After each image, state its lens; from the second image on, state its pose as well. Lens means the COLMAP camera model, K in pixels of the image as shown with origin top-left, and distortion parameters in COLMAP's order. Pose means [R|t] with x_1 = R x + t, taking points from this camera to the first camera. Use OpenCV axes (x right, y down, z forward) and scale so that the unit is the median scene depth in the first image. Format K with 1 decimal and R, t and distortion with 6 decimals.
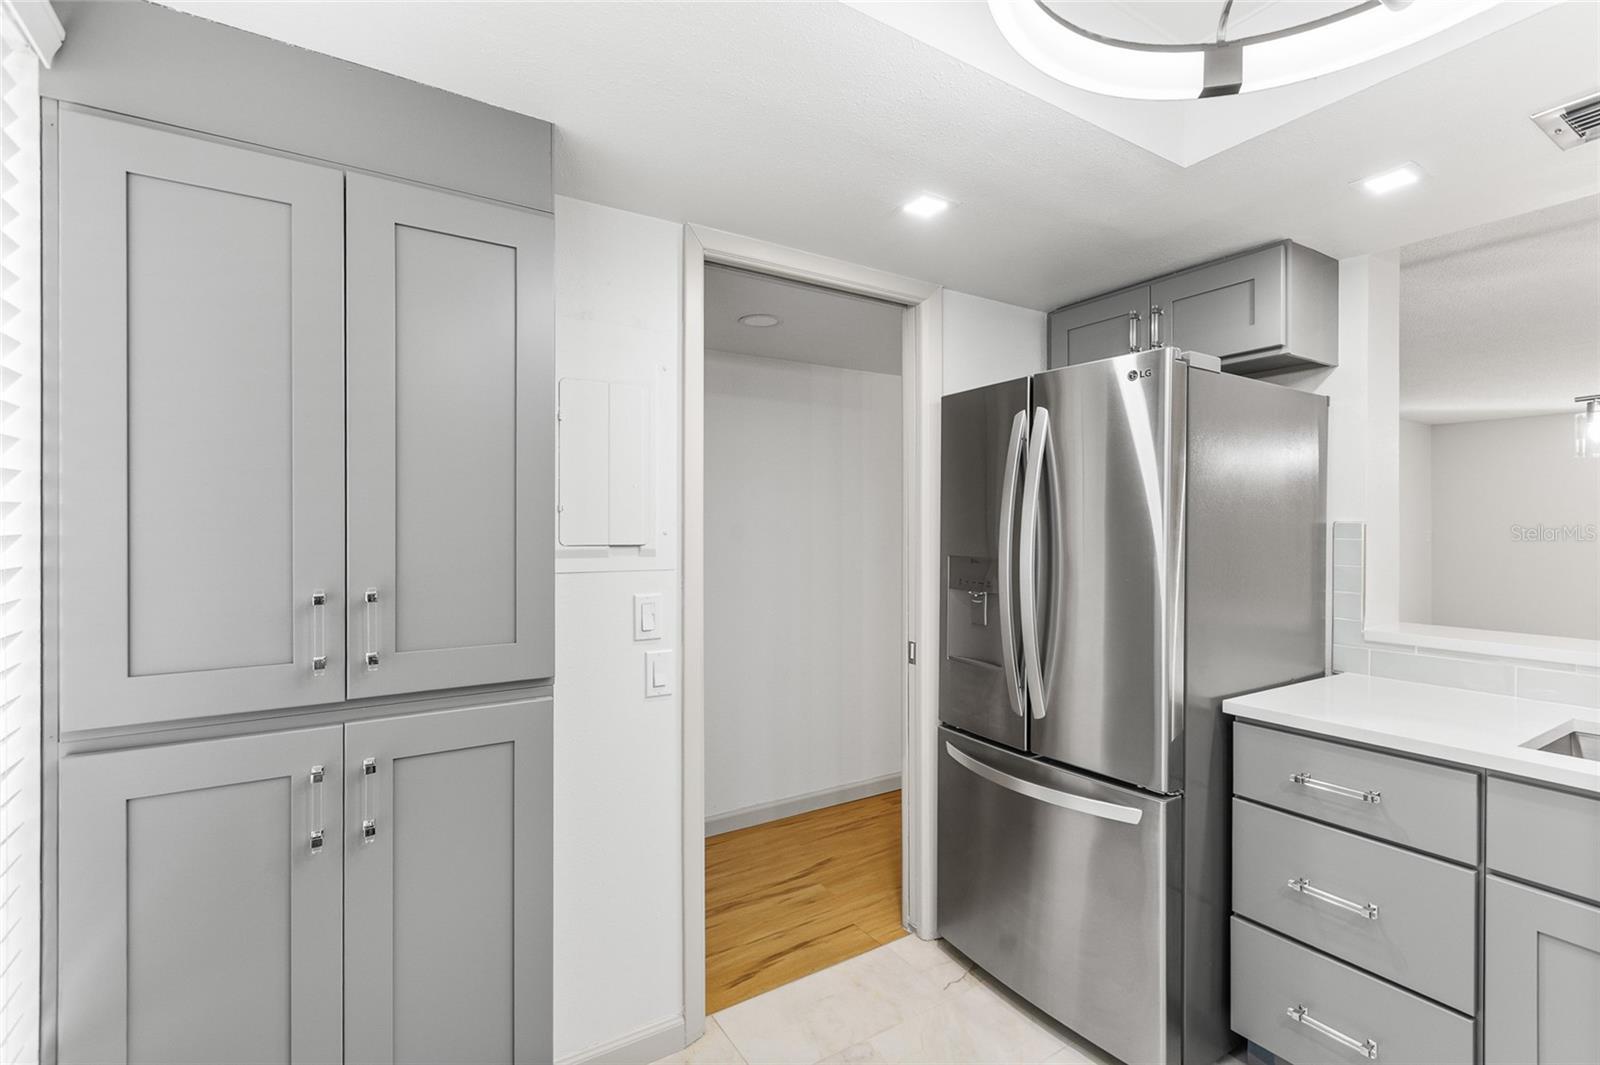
lens RADIAL K [[727.1, 0, 803.2], [0, 727.1, 536.5], [0, 0, 1]] dist [0.002836, -0.001327]
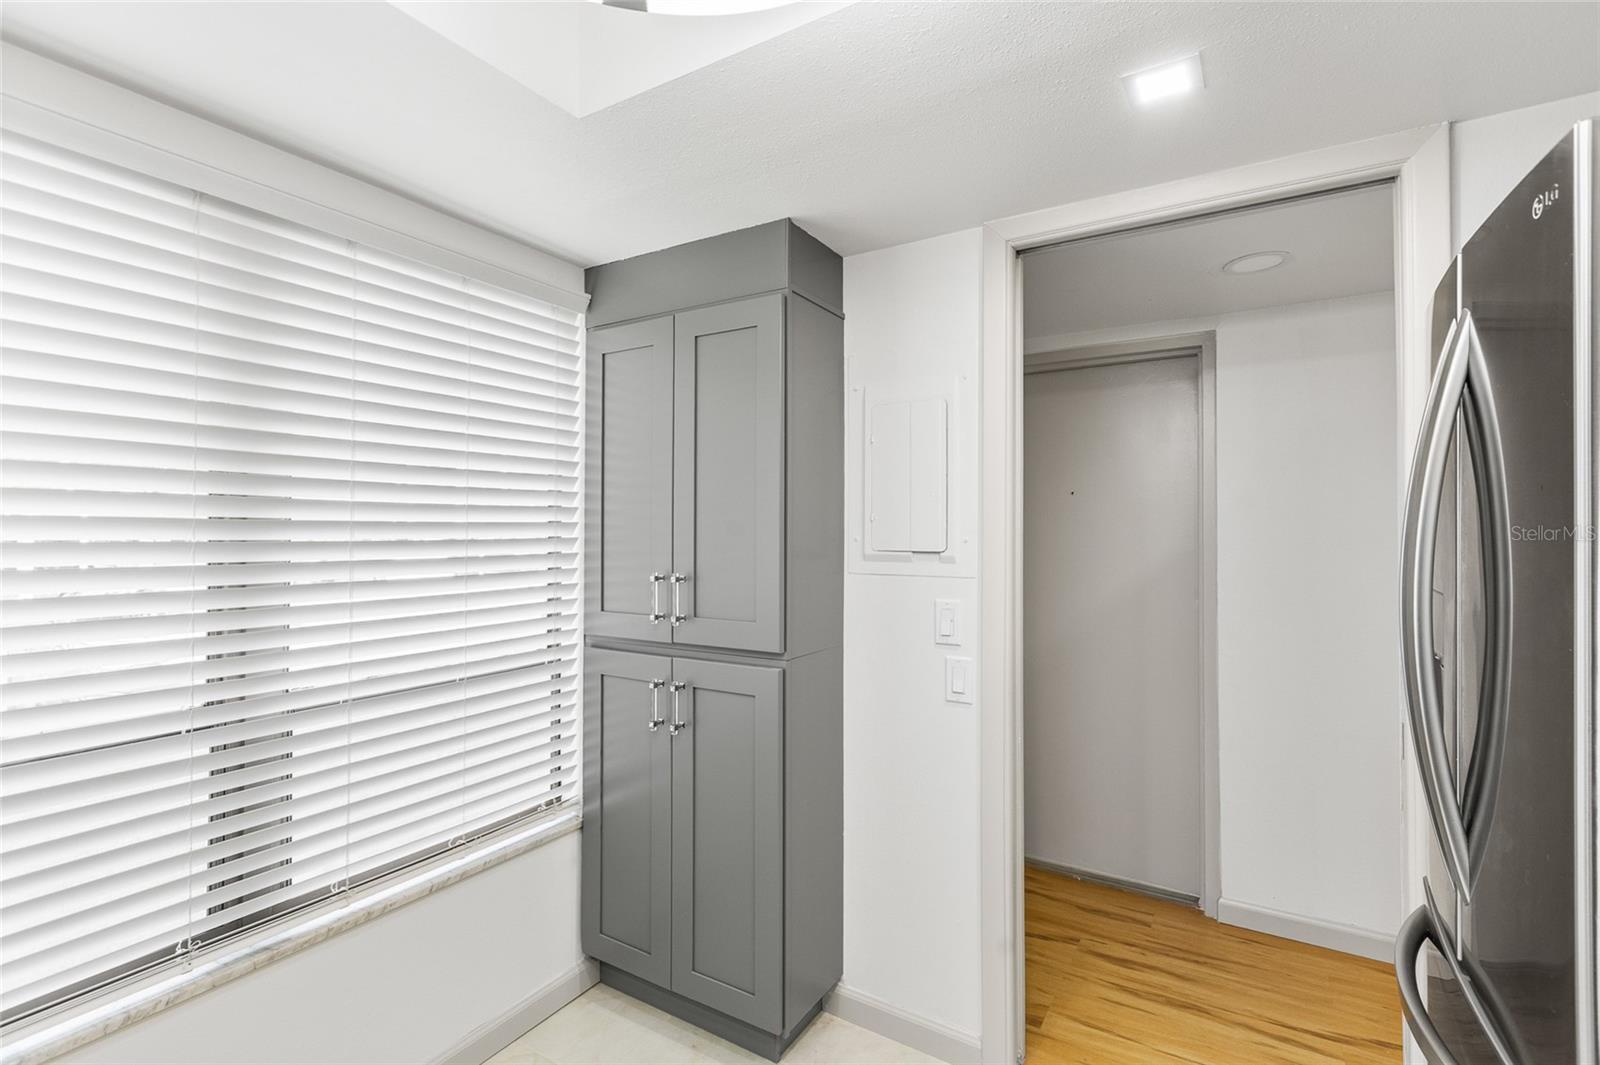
lens RADIAL K [[727.1, 0, 788.6], [0, 727.1, 528.9], [0, 0, 1]] dist [0.002836, -0.001327]
pose [[0.434957, -0.005762, -0.900433, 0.603220], [-0.009570, 0.999893, -0.011022, -0.007669], [0.900401, 0.013411, 0.434855, 0.343696]]
